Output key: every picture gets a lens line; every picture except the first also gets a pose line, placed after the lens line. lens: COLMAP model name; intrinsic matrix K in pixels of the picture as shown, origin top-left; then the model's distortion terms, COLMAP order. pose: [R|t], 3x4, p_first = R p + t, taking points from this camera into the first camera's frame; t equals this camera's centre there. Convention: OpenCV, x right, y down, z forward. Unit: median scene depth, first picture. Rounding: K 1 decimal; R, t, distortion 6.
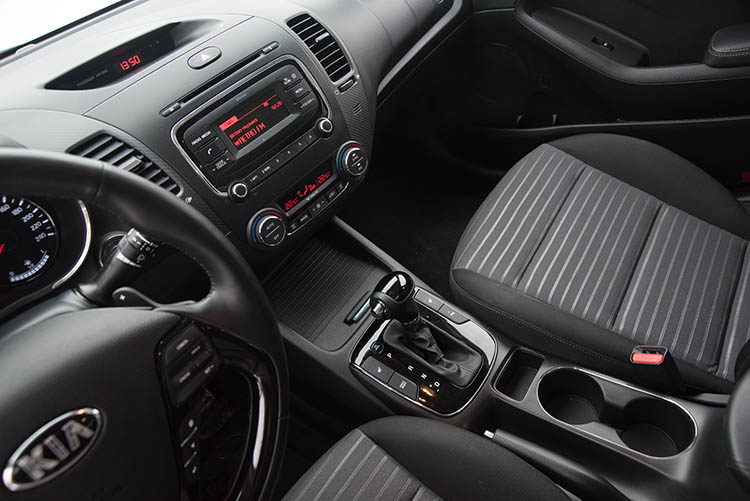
lens RADIAL K [[491.6, 0, 375.0], [0, 491.6, 250.5], [0, 0, 1]] dist [-0.139338, 0.077808]
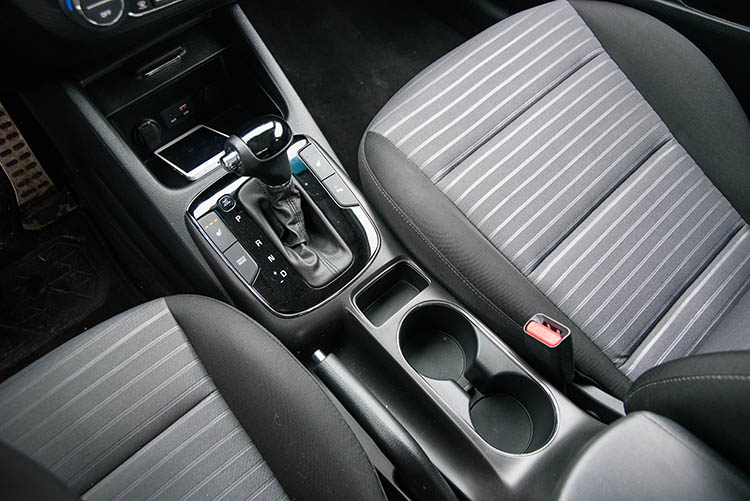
lens RADIAL K [[553.6, 0, 375.0], [0, 553.6, 250.5], [0, 0, 1]] dist [-0.071731, 0.006529]
pose [[0.946632, 0.297055, 0.125088, 0.138144], [-0.322036, 0.887879, 0.328579, -0.091798], [-0.013457, -0.351326, 0.936156, 0.172583]]
